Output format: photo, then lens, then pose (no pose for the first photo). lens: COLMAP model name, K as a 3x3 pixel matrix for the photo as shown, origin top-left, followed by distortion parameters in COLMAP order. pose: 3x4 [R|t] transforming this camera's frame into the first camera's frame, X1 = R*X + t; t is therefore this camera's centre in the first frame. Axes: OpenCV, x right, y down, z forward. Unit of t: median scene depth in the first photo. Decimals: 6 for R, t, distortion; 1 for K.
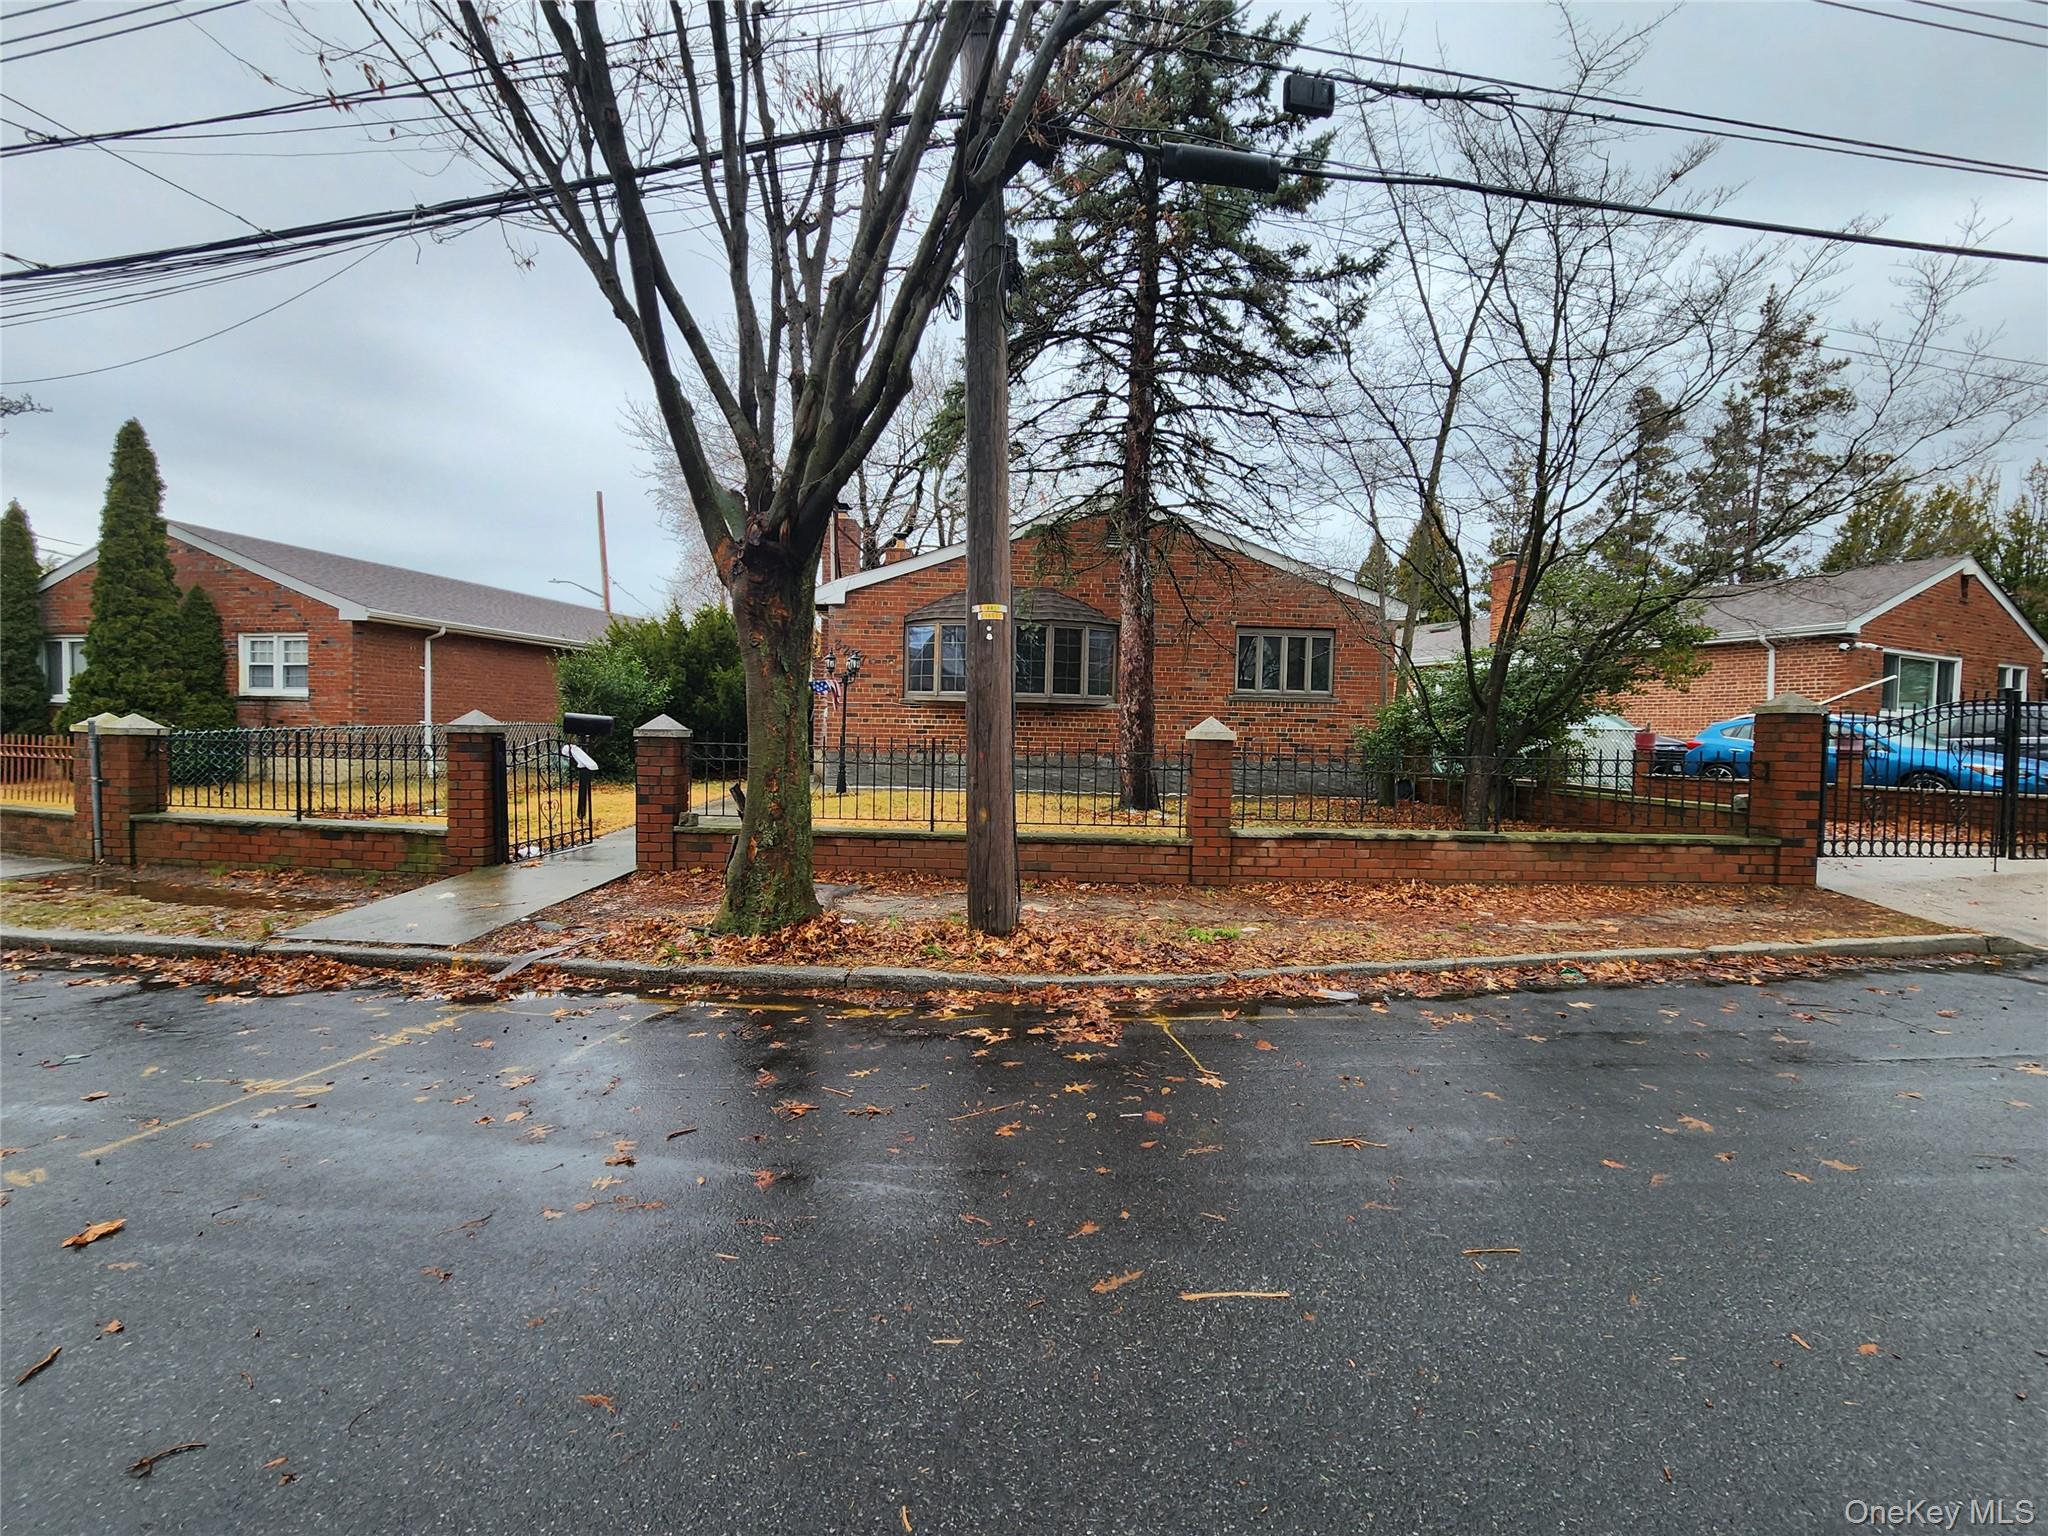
lens RADIAL K [[827.4, 0, 1014.5], [0, 827.4, 766.5], [0, 0, 1]] dist [-0.000222, -0.000279]
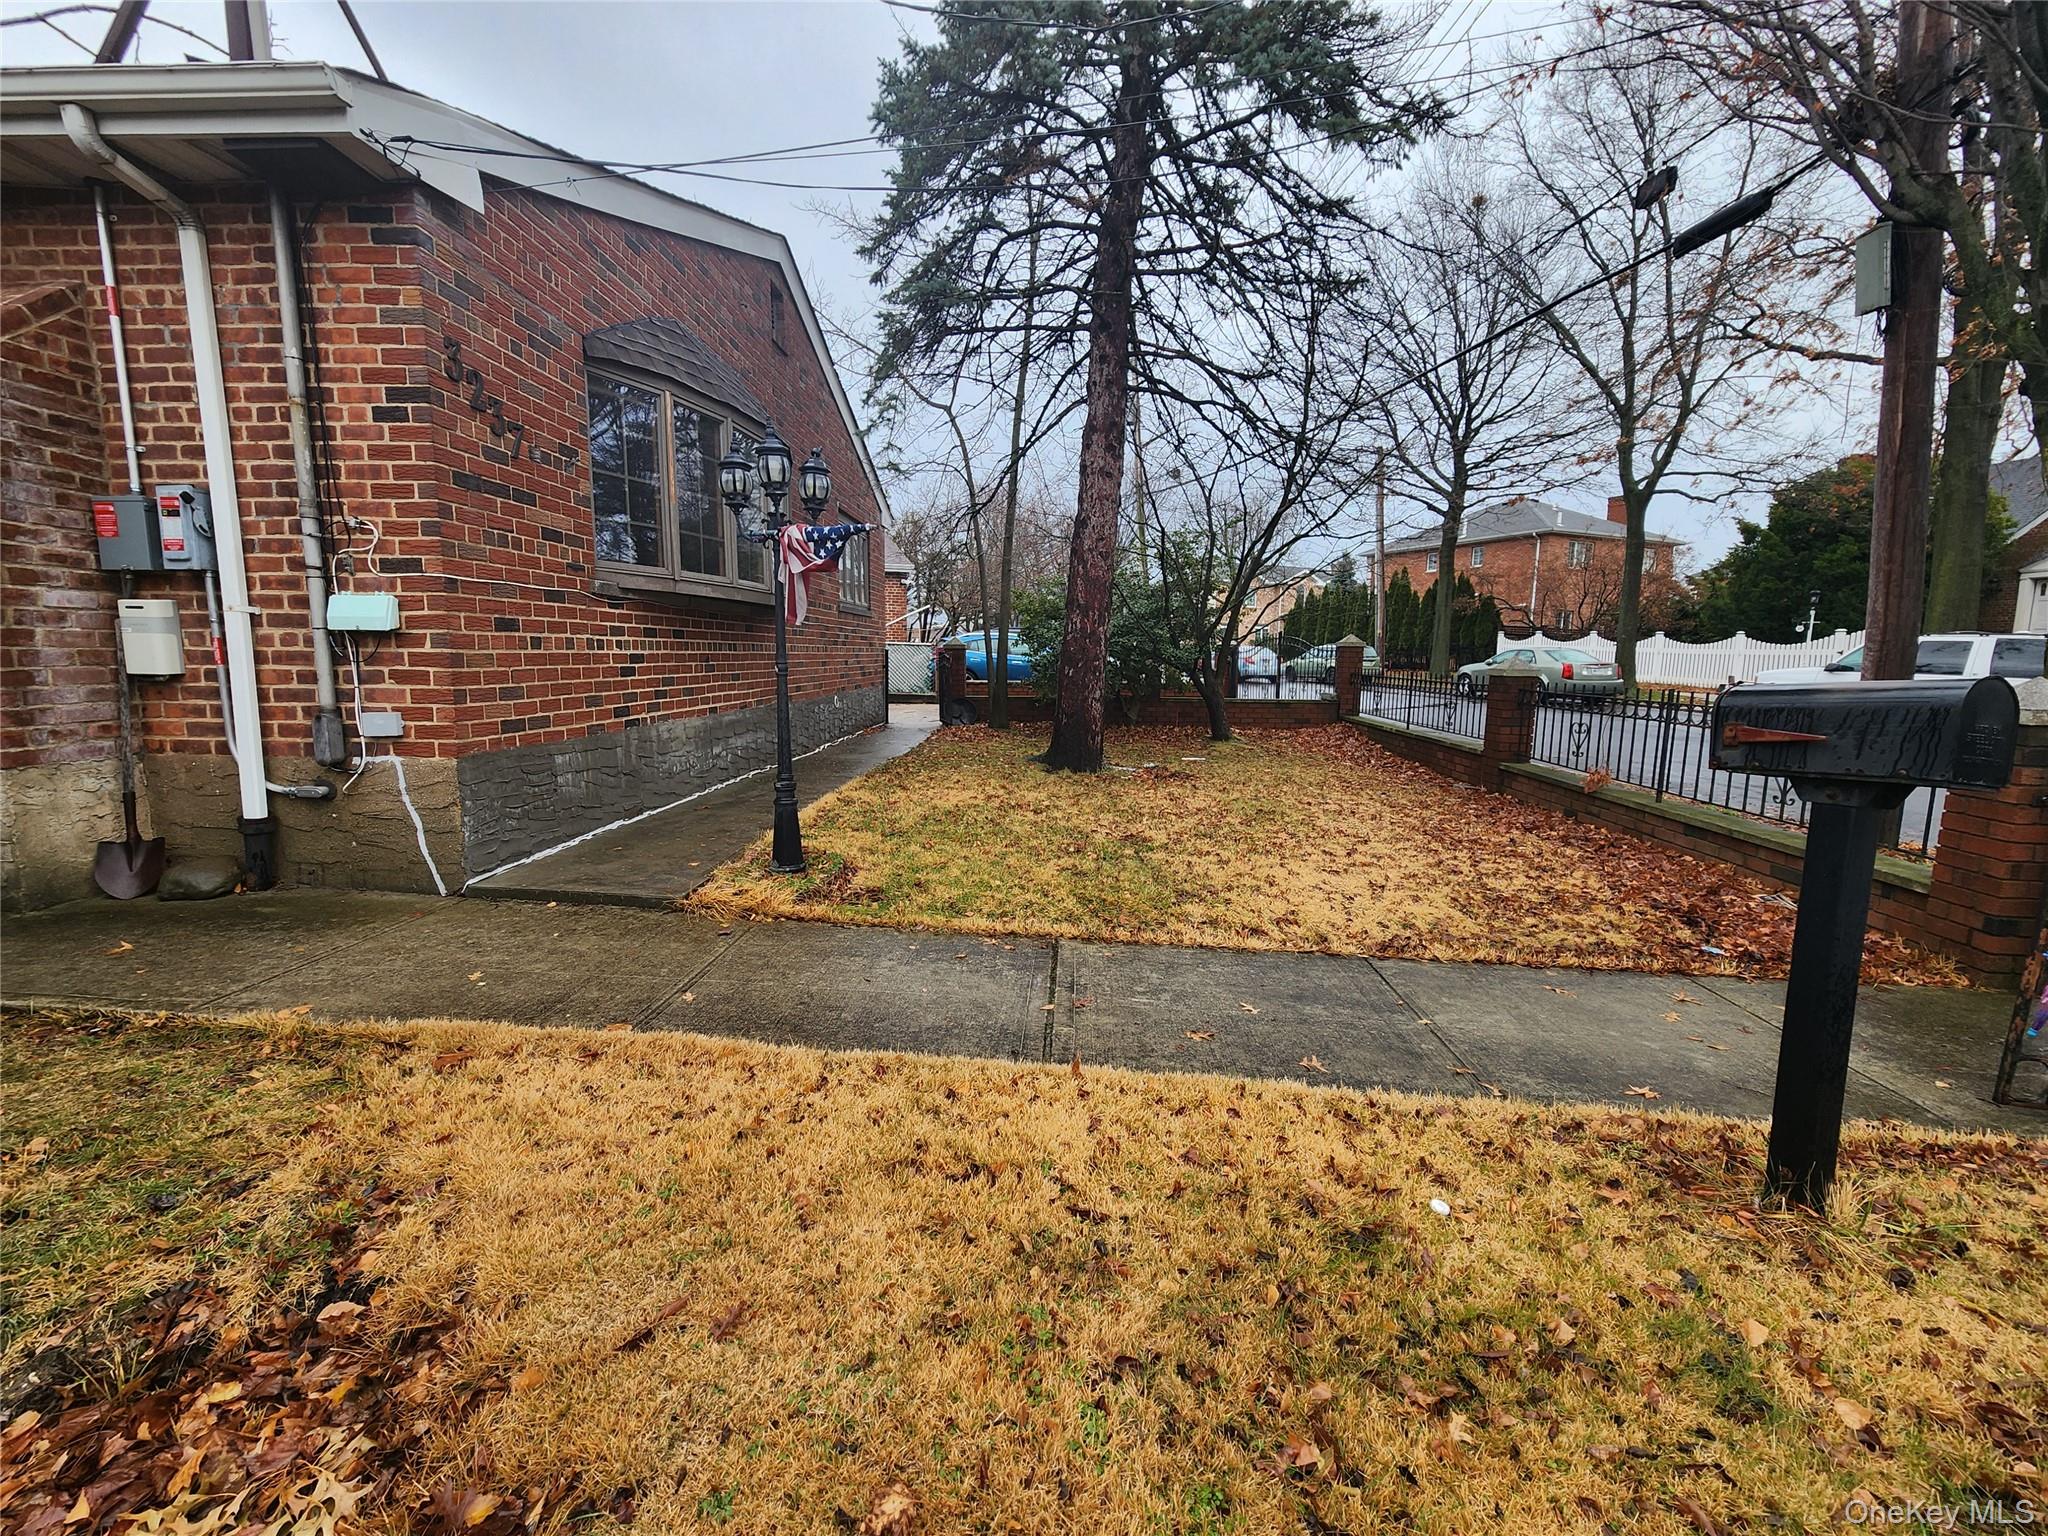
lens RADIAL K [[827.4, 0, 1014.5], [0, 827.4, 766.5], [0, 0, 1]] dist [-0.000222, -0.000279]
pose [[0.080282, -0.155918, 0.984502, -0.483280], [0.026192, 0.987679, 0.154285, -0.053103], [-0.996428, 0.013400, 0.083377, 0.791530]]
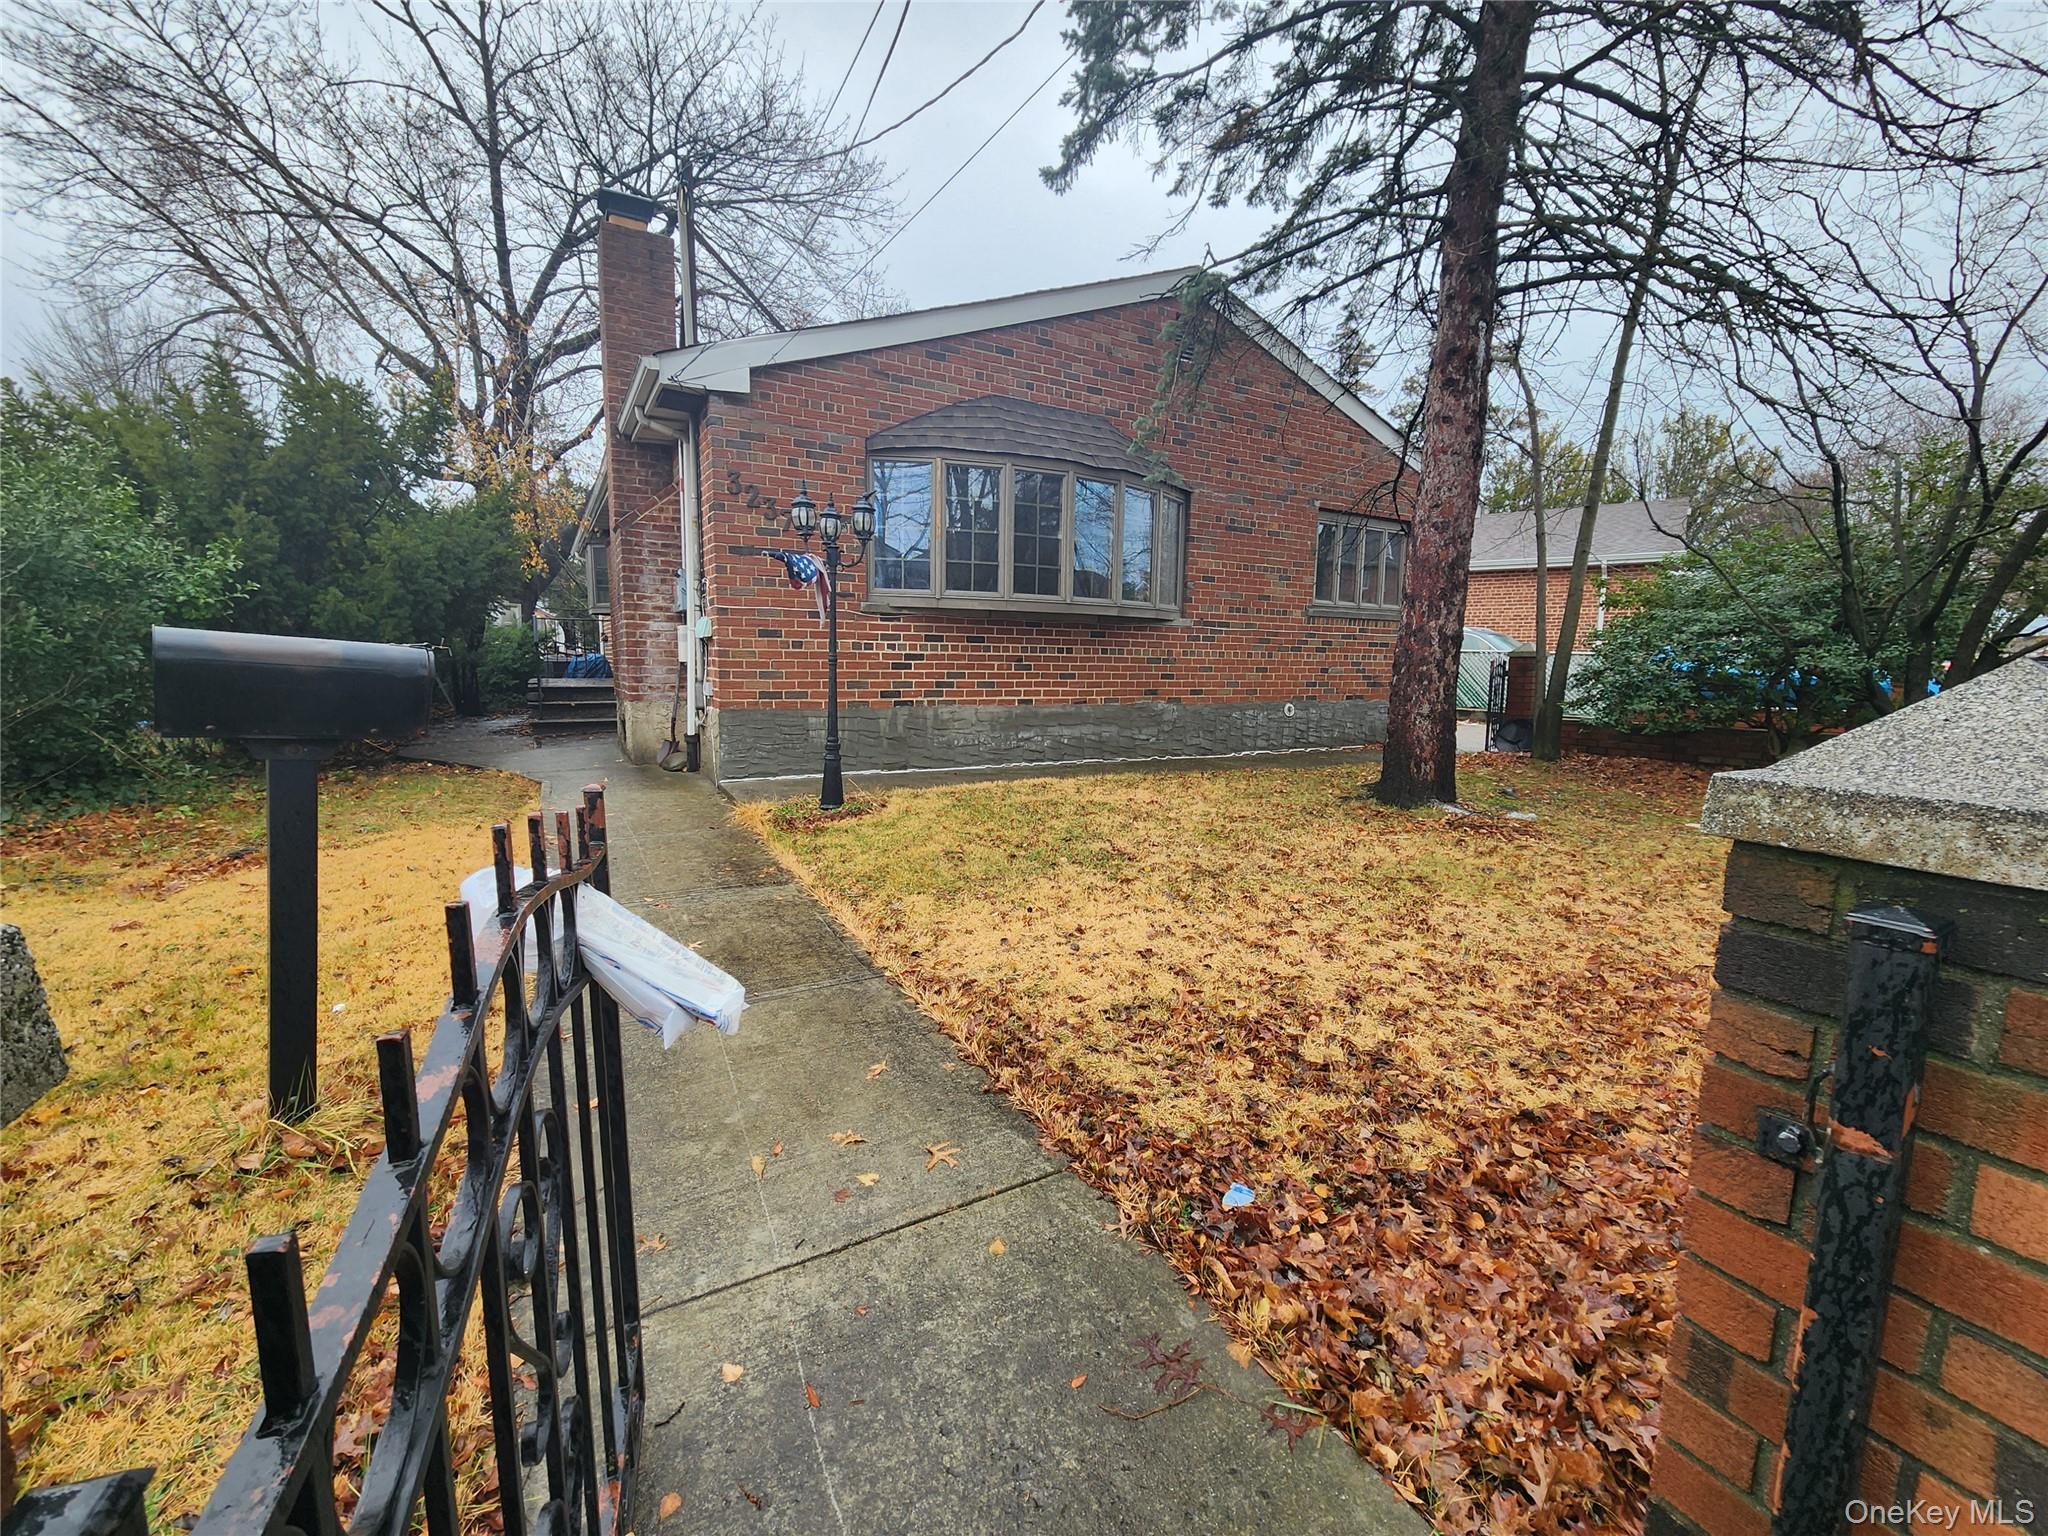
lens RADIAL K [[827.4, 0, 1014.5], [0, 827.4, 766.5], [0, 0, 1]] dist [-0.000222, -0.000279]
pose [[0.881531, -0.069266, 0.467017, -0.302699], [0.020748, 0.993907, 0.108248, -0.033930], [-0.471670, -0.085734, 0.877597, 0.491433]]
